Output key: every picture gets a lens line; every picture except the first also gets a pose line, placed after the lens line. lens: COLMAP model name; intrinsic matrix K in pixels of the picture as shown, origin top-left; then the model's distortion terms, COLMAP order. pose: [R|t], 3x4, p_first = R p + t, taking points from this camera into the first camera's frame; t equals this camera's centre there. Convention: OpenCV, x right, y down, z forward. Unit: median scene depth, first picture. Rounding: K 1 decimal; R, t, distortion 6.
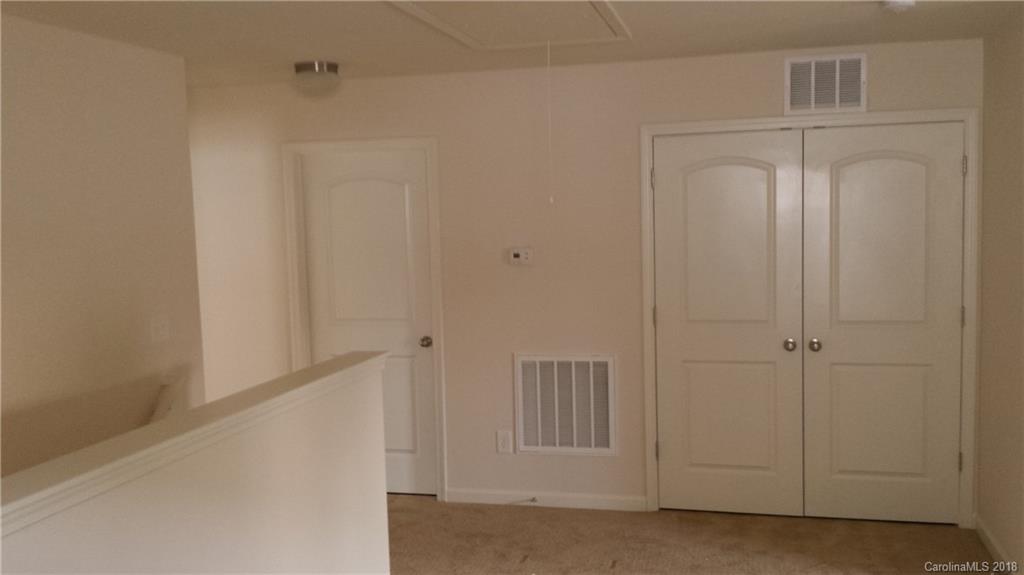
lens RADIAL K [[1009.4, 0, 509.5], [0, 1009.4, 303.8], [0, 0, 1]] dist [0.131068, -0.381537]
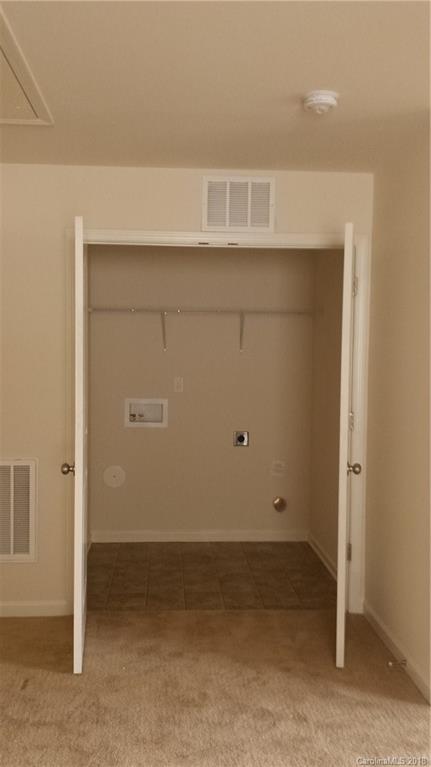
lens RADIAL K [[756.1, 0, 215.6], [0, 756.1, 388.0], [0, 0, 1]] dist [0.131068, -0.381537]
pose [[0.952674, 0.020703, 0.303289, 0.048243], [-0.007626, 0.998992, -0.044237, 0.014209], [-0.303899, 0.039830, 0.951871, 0.256878]]
